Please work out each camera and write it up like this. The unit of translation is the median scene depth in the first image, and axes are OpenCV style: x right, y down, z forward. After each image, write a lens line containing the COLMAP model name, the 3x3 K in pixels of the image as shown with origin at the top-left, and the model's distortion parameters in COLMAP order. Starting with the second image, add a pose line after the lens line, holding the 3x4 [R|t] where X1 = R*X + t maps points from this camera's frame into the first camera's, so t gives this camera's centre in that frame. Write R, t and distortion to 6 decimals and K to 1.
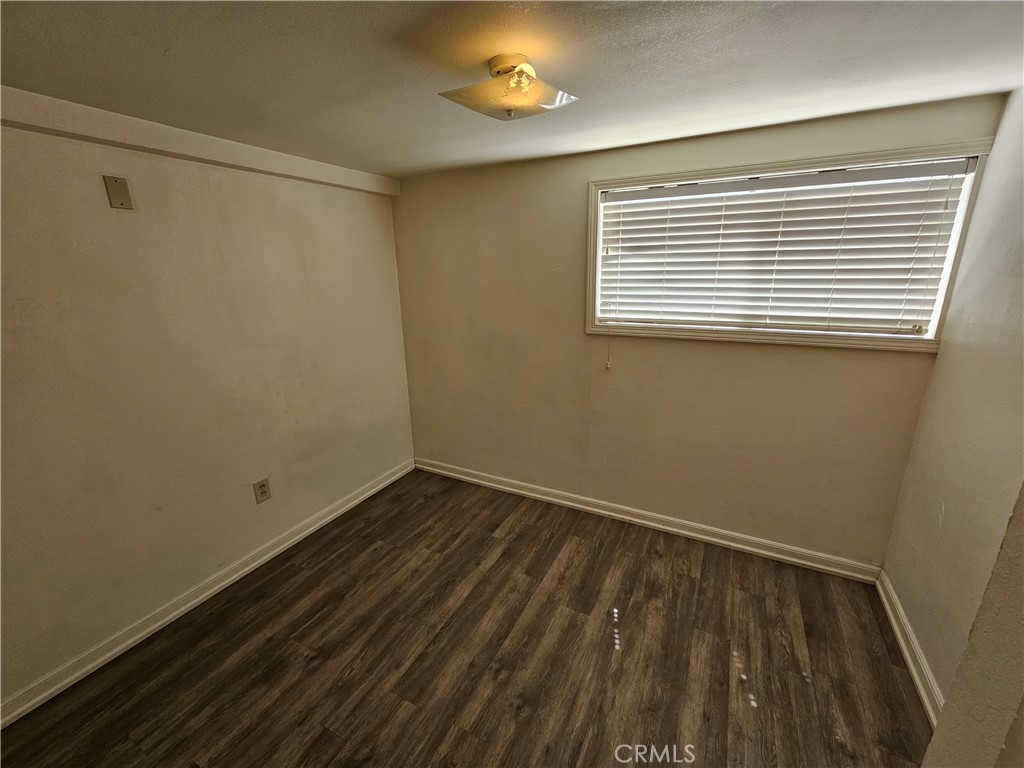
lens RADIAL K [[420.4, 0, 511.9], [0, 420.4, 386.8], [0, 0, 1]] dist [0.003228, -0.001958]
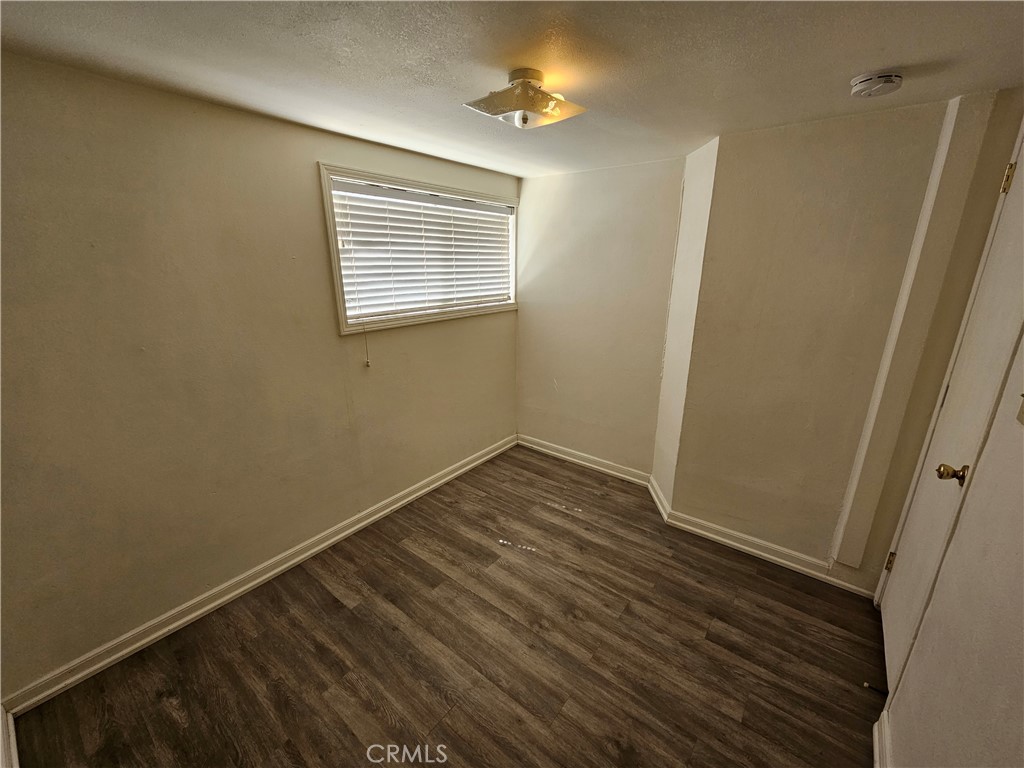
lens RADIAL K [[420.4, 0, 512.1], [0, 420.4, 386.6], [0, 0, 1]] dist [0.003228, -0.001958]
pose [[0.180024, -0.270193, 0.945826, -0.748672], [0.262867, 0.939781, 0.218433, -0.146779], [-0.947888, 0.209304, 0.240208, 0.545697]]
